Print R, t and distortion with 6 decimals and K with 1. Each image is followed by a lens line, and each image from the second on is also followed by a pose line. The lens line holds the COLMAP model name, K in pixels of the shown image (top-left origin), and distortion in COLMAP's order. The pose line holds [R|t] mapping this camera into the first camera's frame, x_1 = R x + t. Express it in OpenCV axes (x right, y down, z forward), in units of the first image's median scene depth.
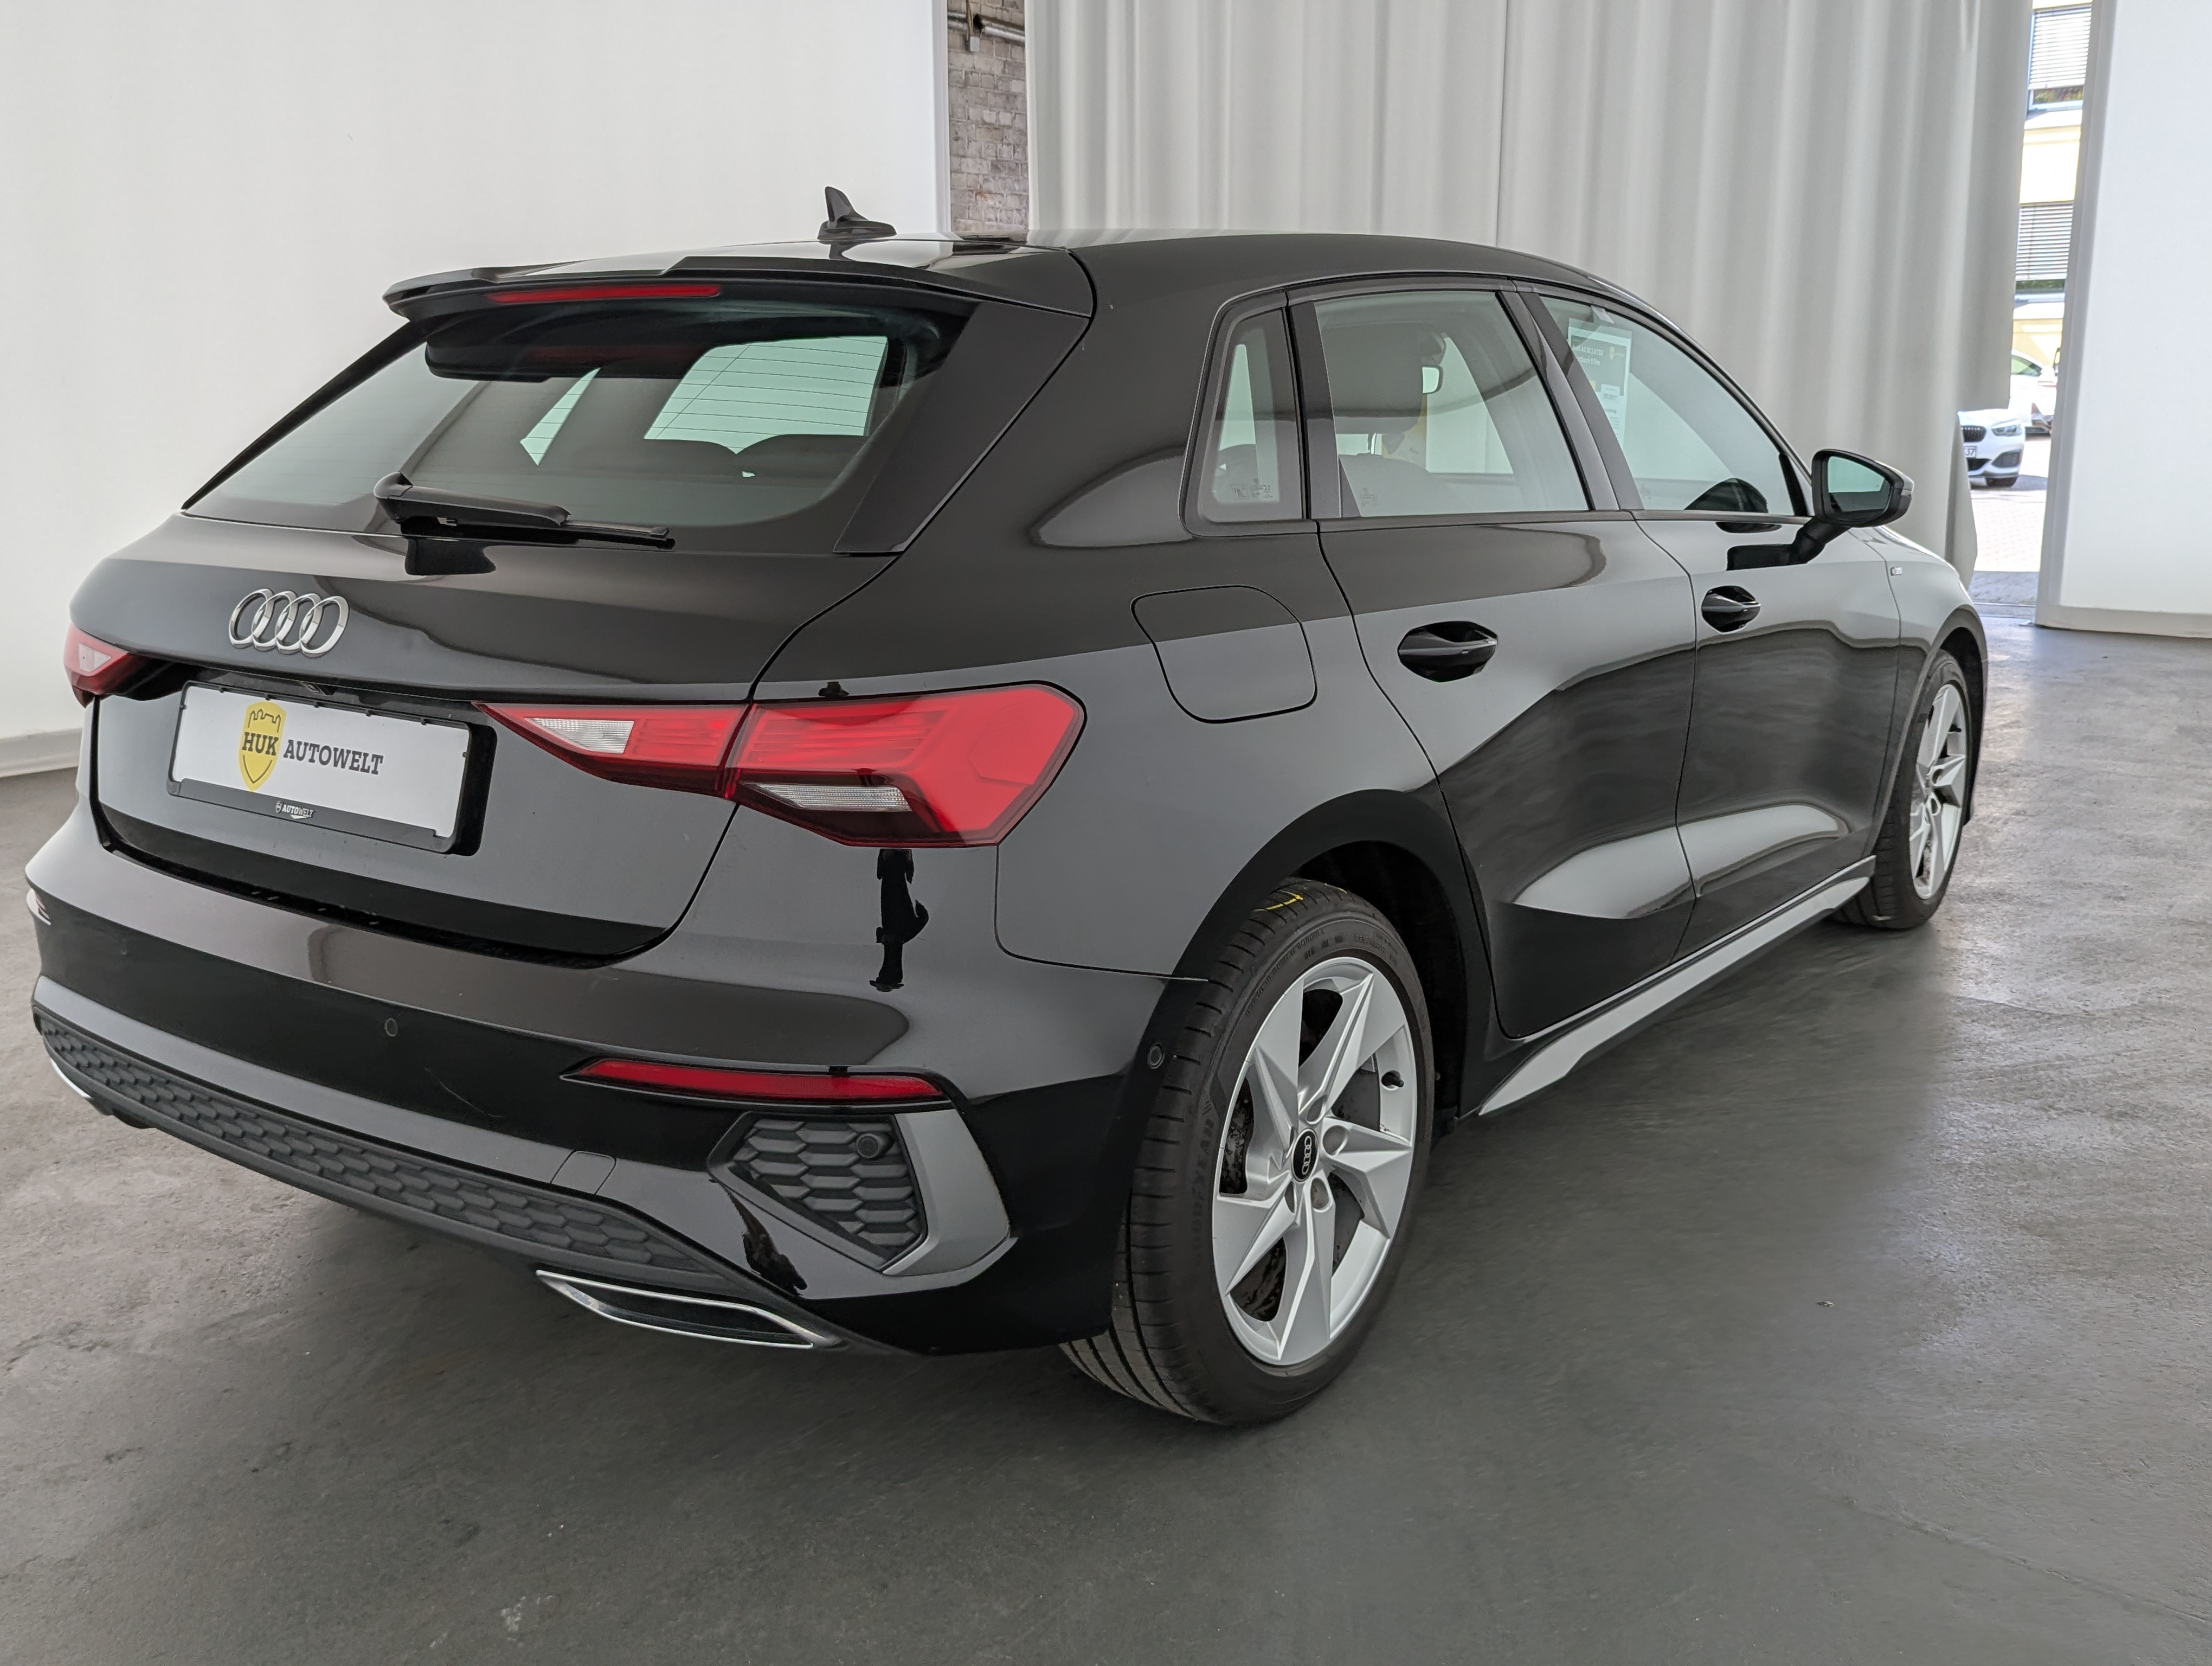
lens RADIAL K [[1939.9, 0, 1106.0], [0, 1939.9, 833.0], [0, 0, 1]] dist [0.039852, -0.018128]
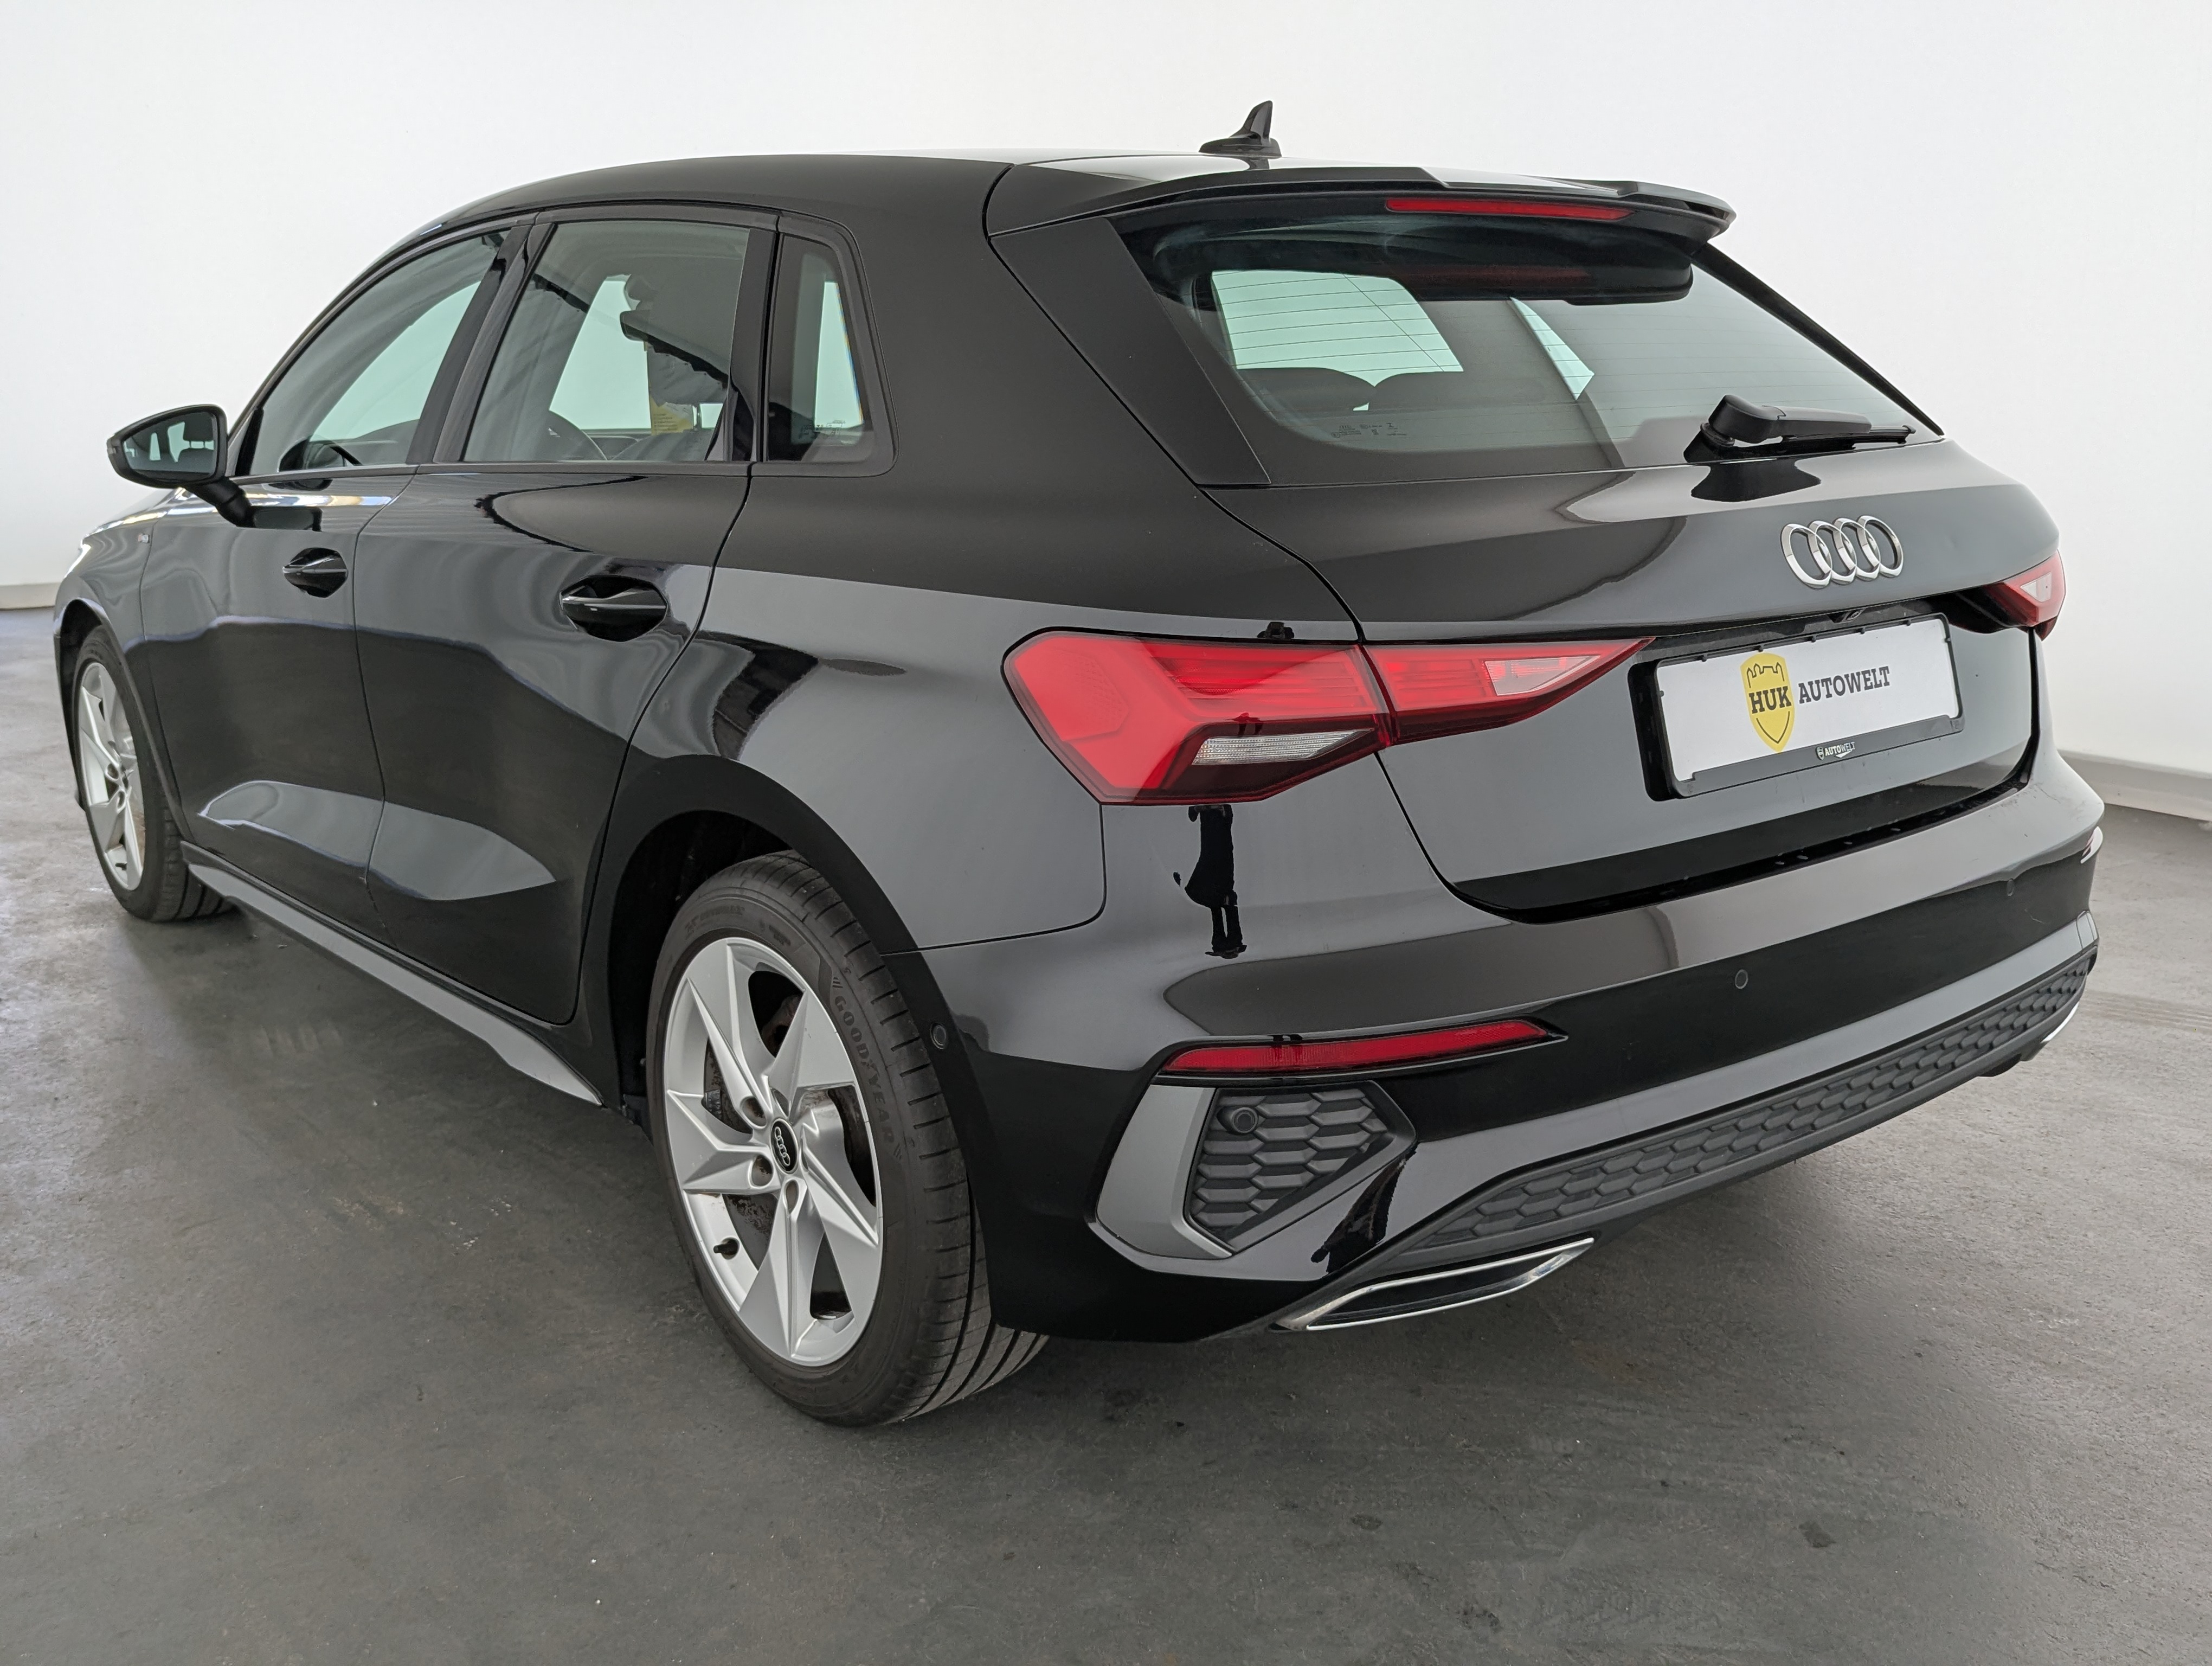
lens RADIAL K [[2044.4, 0, 1040.2], [0, 2044.4, 819.1], [0, 0, 1]] dist [0.017467, 0.005796]
pose [[0.282724, -0.221583, 0.933257, -1.439259], [0.225071, 0.961113, 0.160013, -0.222469], [-0.932422, 0.164809, 0.321602, 1.024783]]
